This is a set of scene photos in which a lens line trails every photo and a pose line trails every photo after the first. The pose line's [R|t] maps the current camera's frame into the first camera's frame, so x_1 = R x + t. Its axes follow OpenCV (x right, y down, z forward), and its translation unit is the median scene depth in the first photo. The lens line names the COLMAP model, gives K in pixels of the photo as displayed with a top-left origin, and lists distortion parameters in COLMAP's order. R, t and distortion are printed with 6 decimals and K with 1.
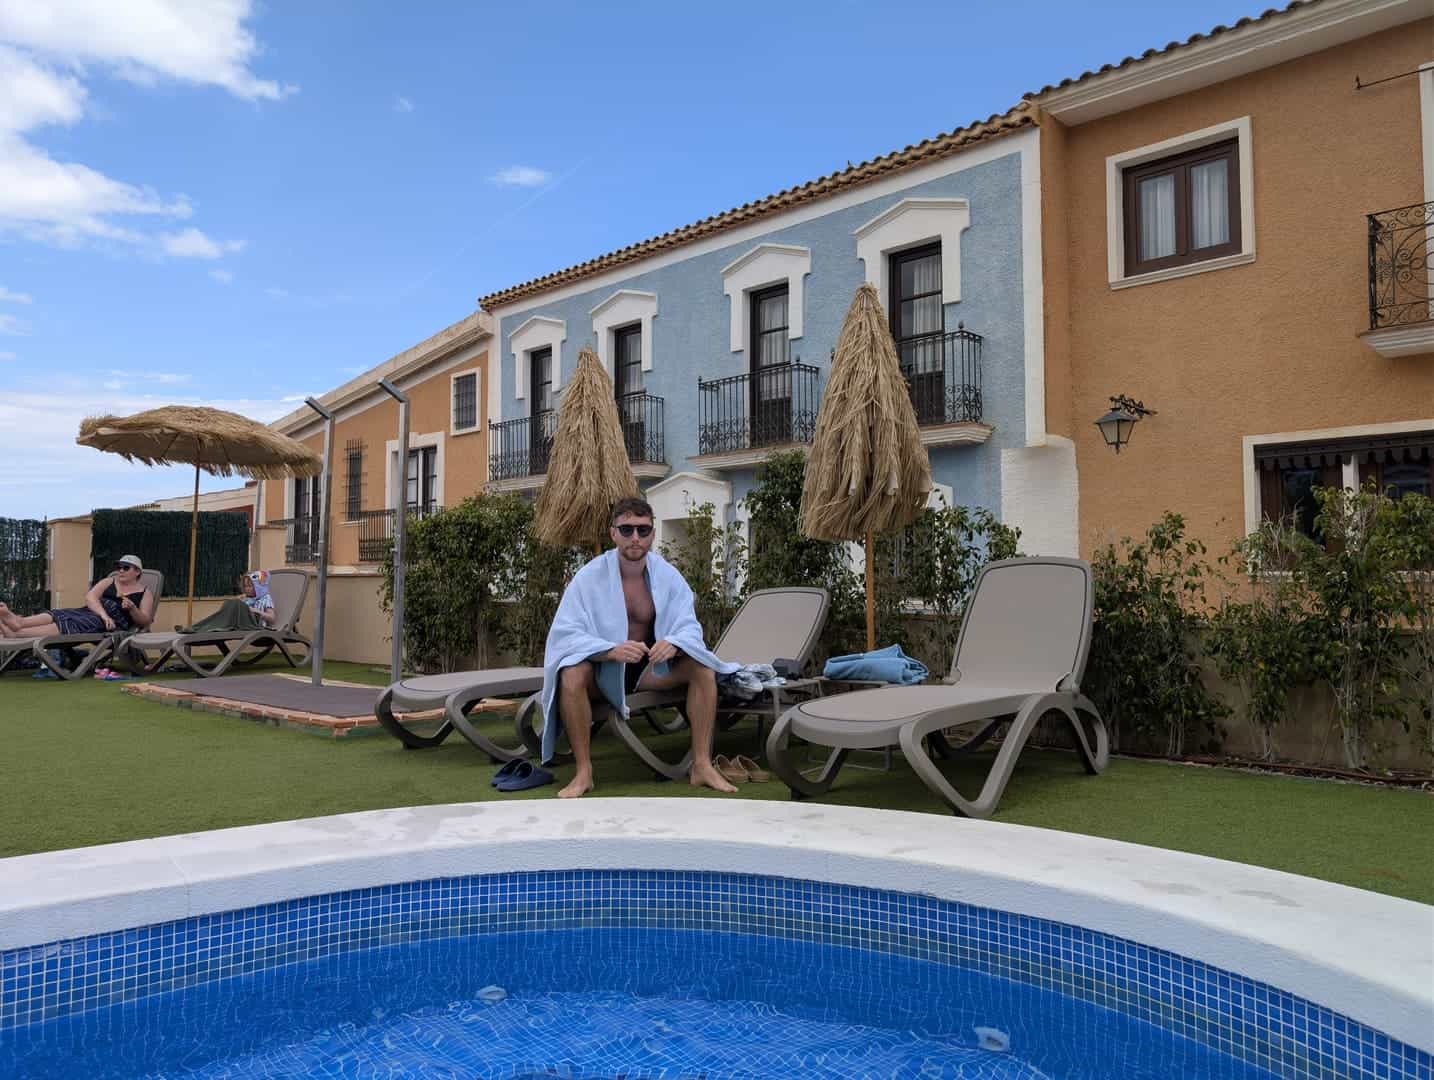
lens RADIAL K [[1034.3, 0, 723.5], [0, 1034.3, 533.8], [0, 0, 1]] dist [0.040912, -0.032697]
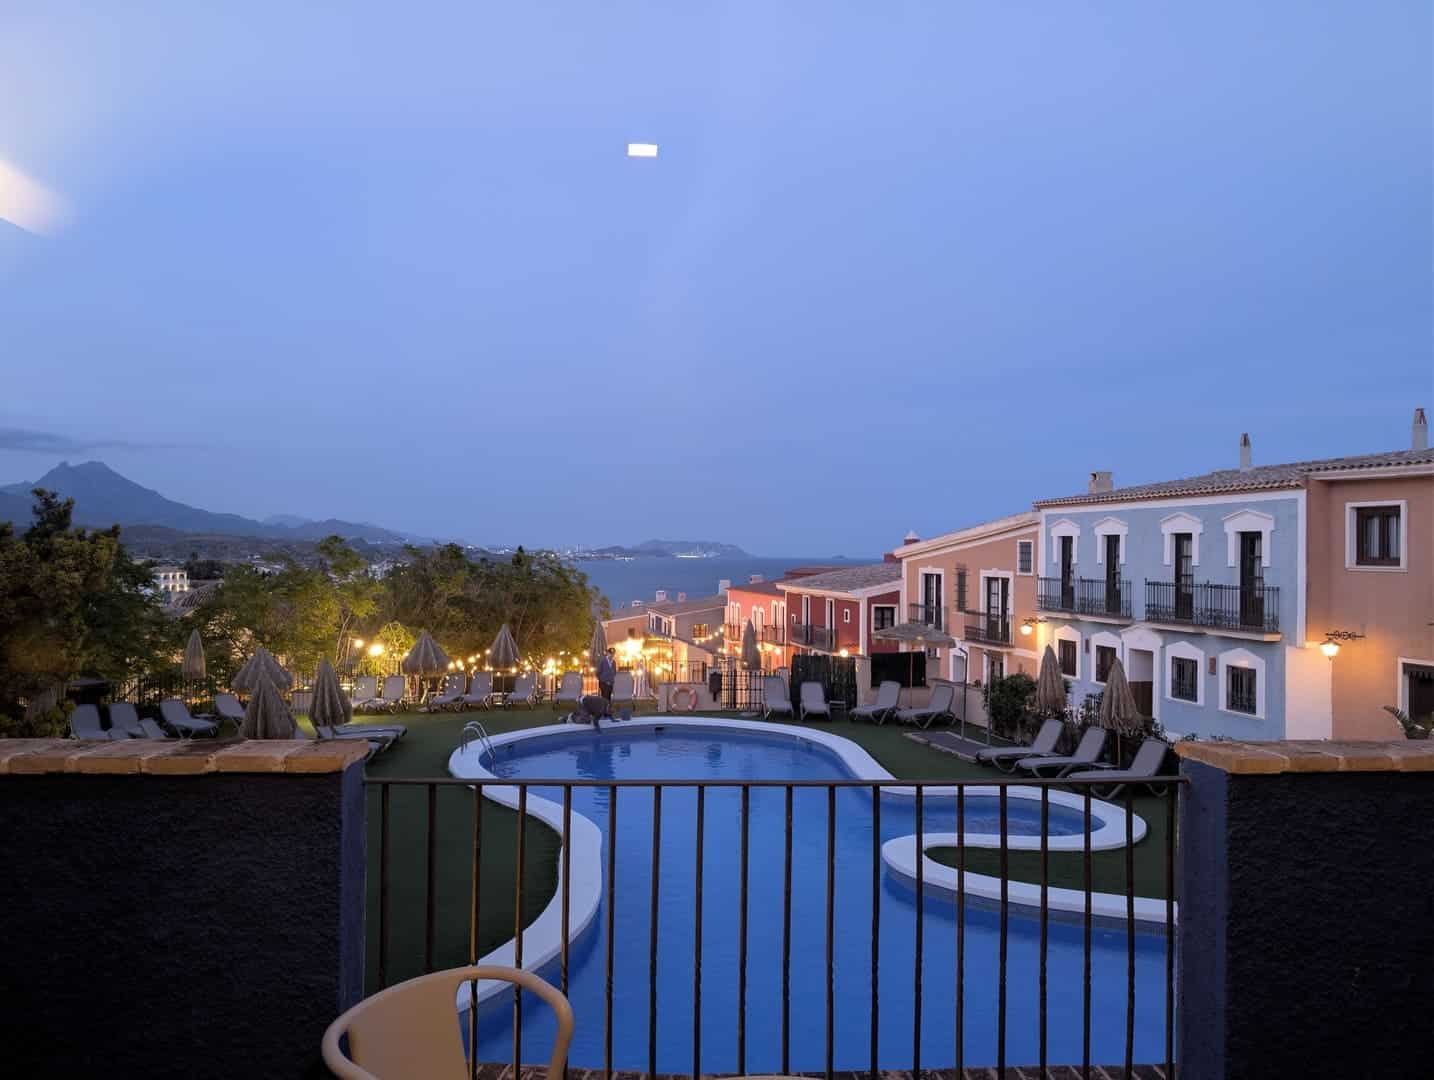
lens RADIAL K [[1036.4, 0, 717.0], [0, 1036.4, 540.0], [0, 0, 1]] dist [0.039809, -0.037909]
pose [[0.849140, 0.003994, -0.528153, 0.296099], [0.006928, 0.999801, 0.018698, -0.246282], [0.528122, -0.019537, 0.848943, -0.956416]]
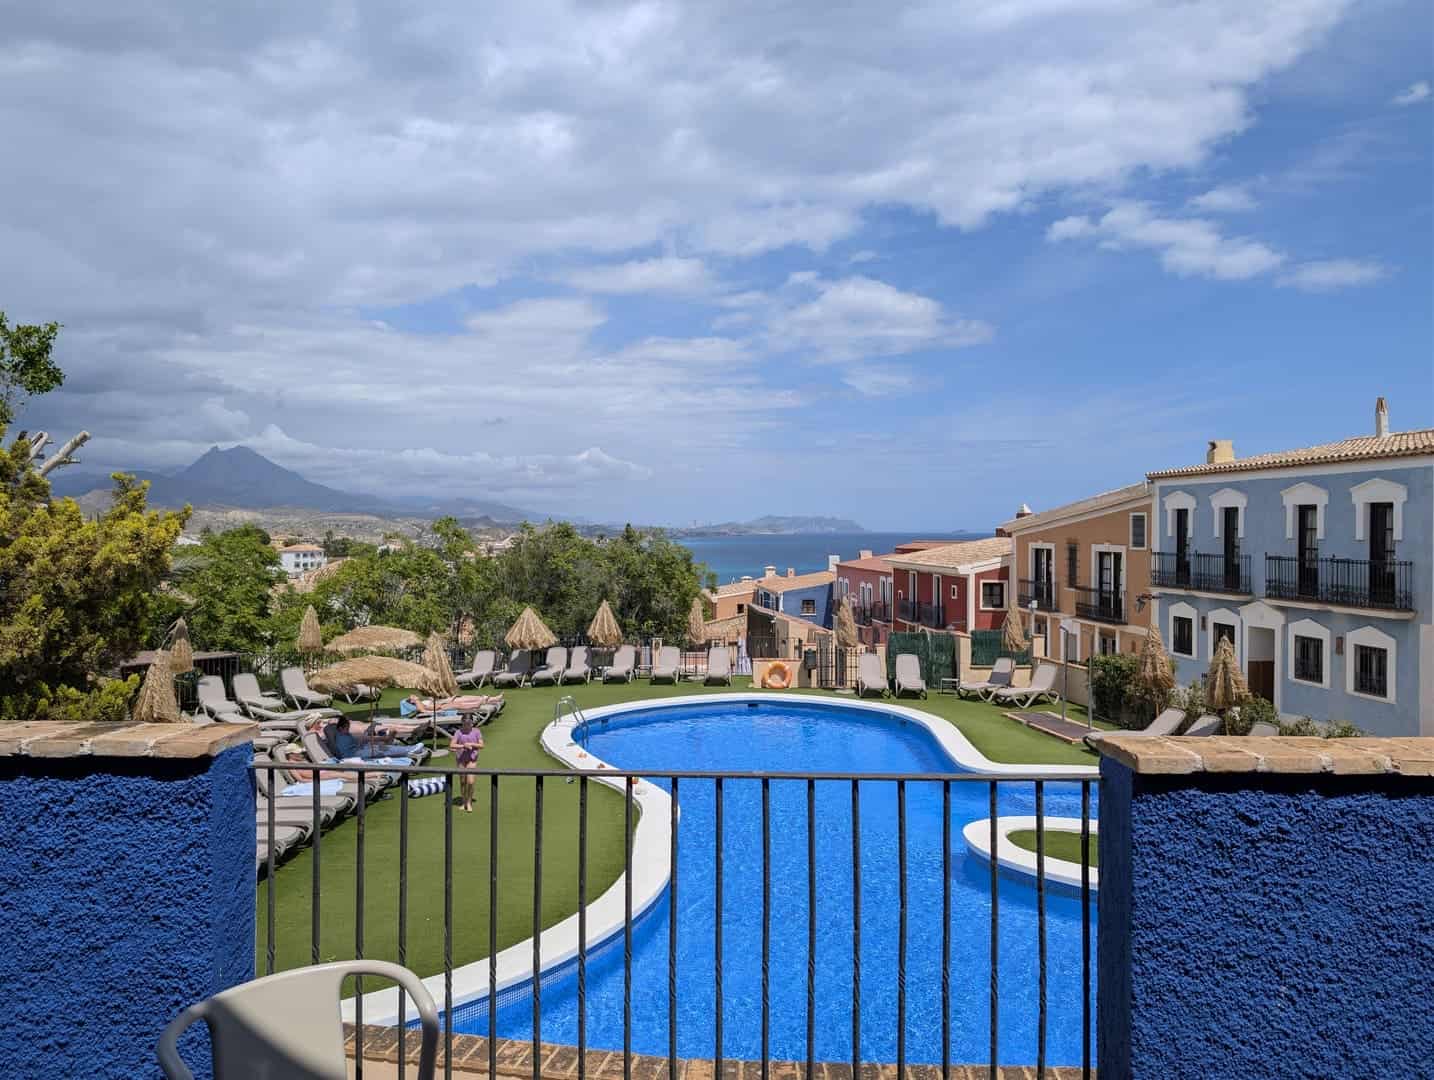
lens RADIAL K [[1034.3, 0, 723.5], [0, 1034.3, 533.8], [0, 0, 1]] dist [0.040912, -0.032697]
pose [[0.788571, 0.008094, -0.614890, 0.323726], [0.017070, 0.999240, 0.035044, -0.247003], [0.614707, -0.038131, 0.787833, -0.929928]]
